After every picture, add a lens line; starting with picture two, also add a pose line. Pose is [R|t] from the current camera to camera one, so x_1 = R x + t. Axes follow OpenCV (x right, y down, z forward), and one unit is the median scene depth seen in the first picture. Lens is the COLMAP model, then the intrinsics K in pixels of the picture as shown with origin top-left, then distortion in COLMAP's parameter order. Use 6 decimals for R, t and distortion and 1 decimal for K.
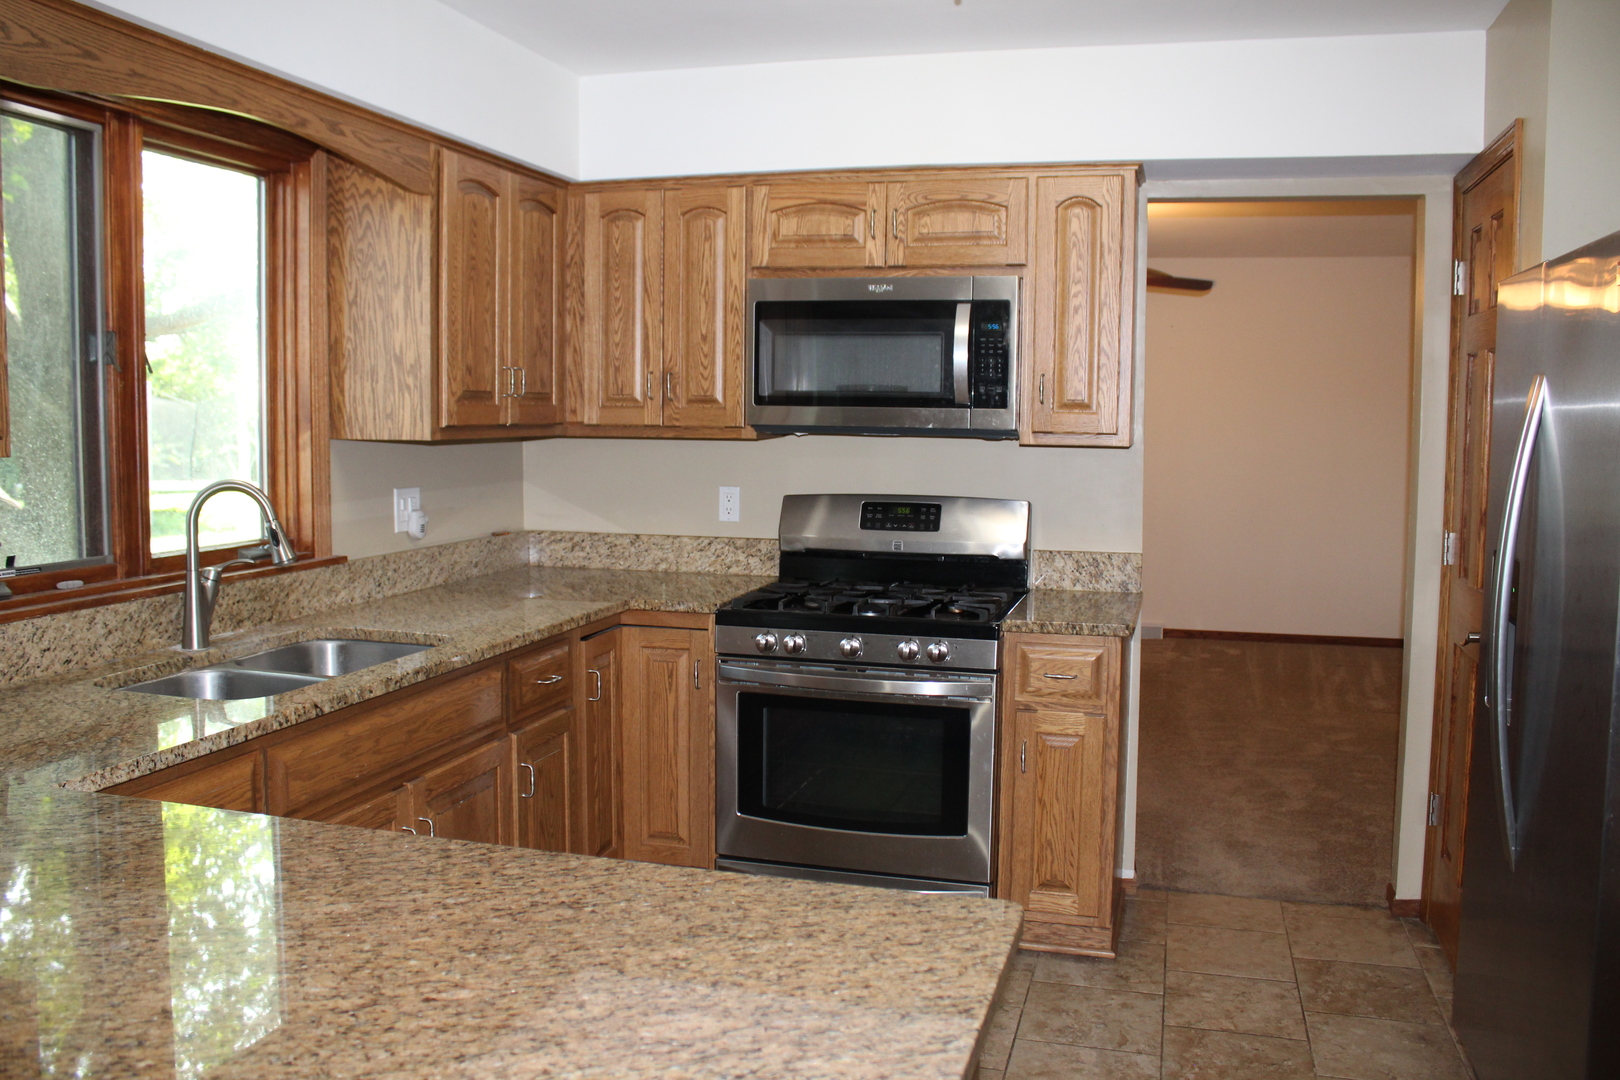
lens RADIAL K [[1348.9, 0, 807.5], [0, 1348.9, 535.3], [0, 0, 1]] dist [-0.169141, 0.146548]
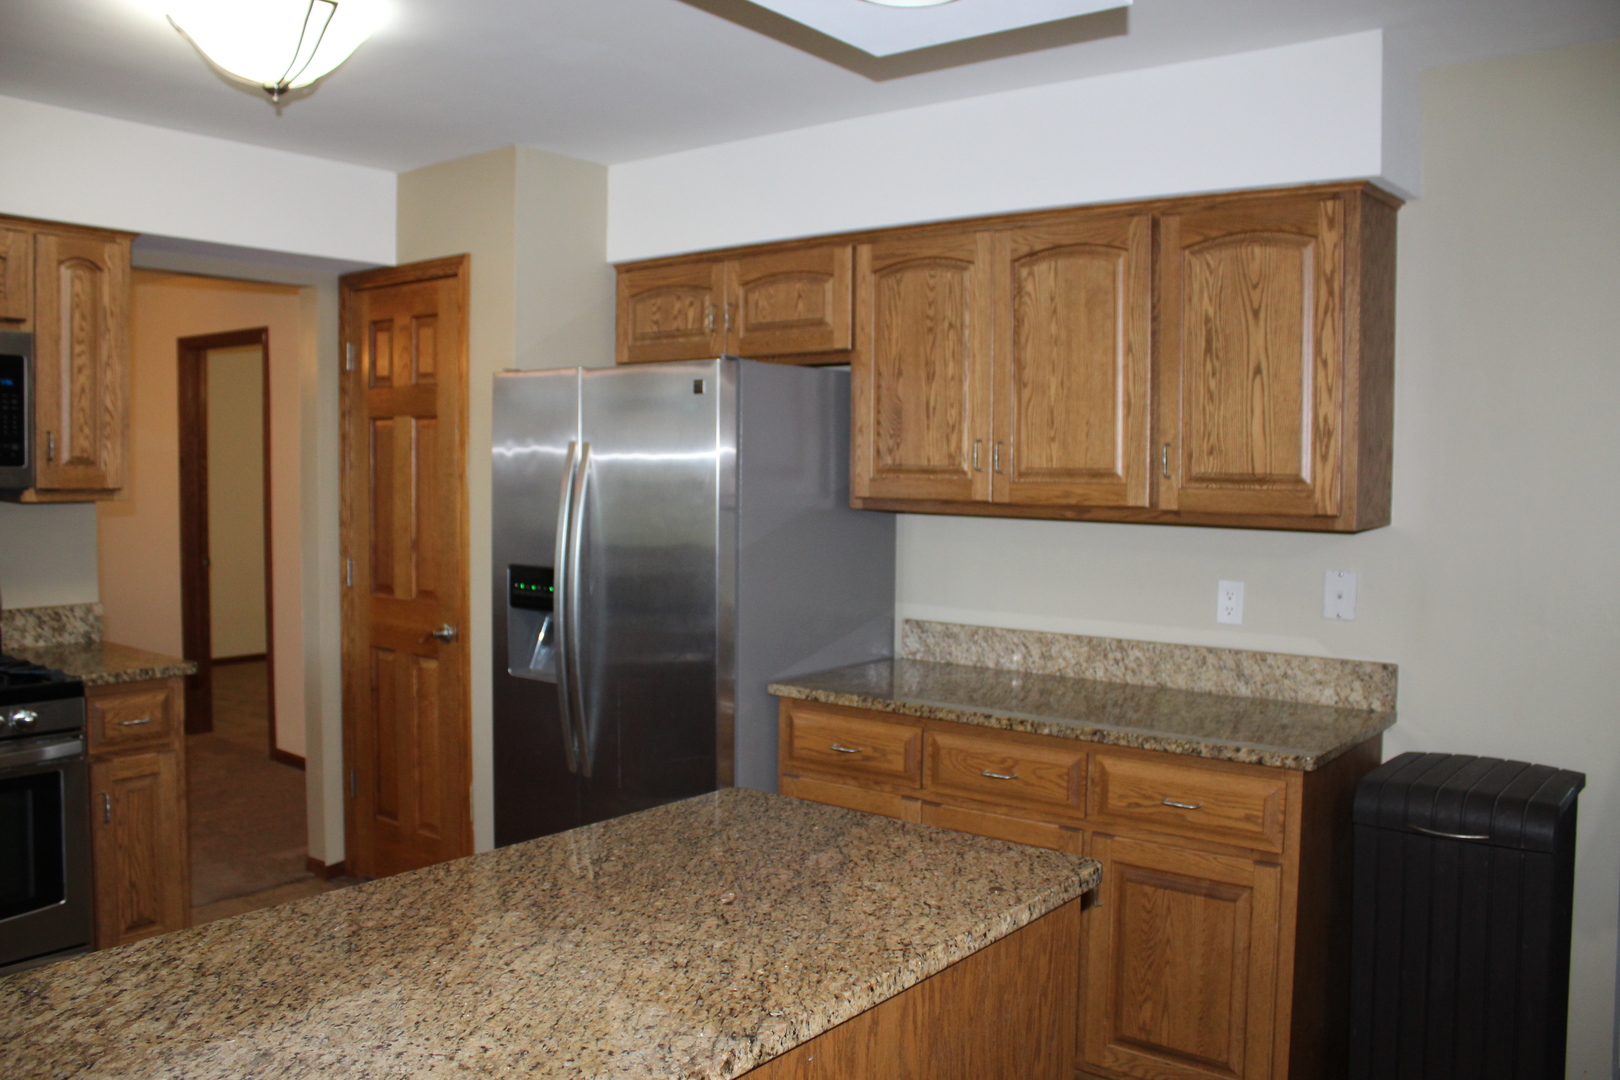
lens RADIAL K [[1348.9, 0, 806.2], [0, 1348.9, 549.4], [0, 0, 1]] dist [-0.169141, 0.146548]
pose [[0.379292, -0.062124, 0.923189, -1.238537], [0.075791, 0.996477, 0.035917, -0.058761], [-0.922168, 0.056347, 0.382664, 0.272655]]
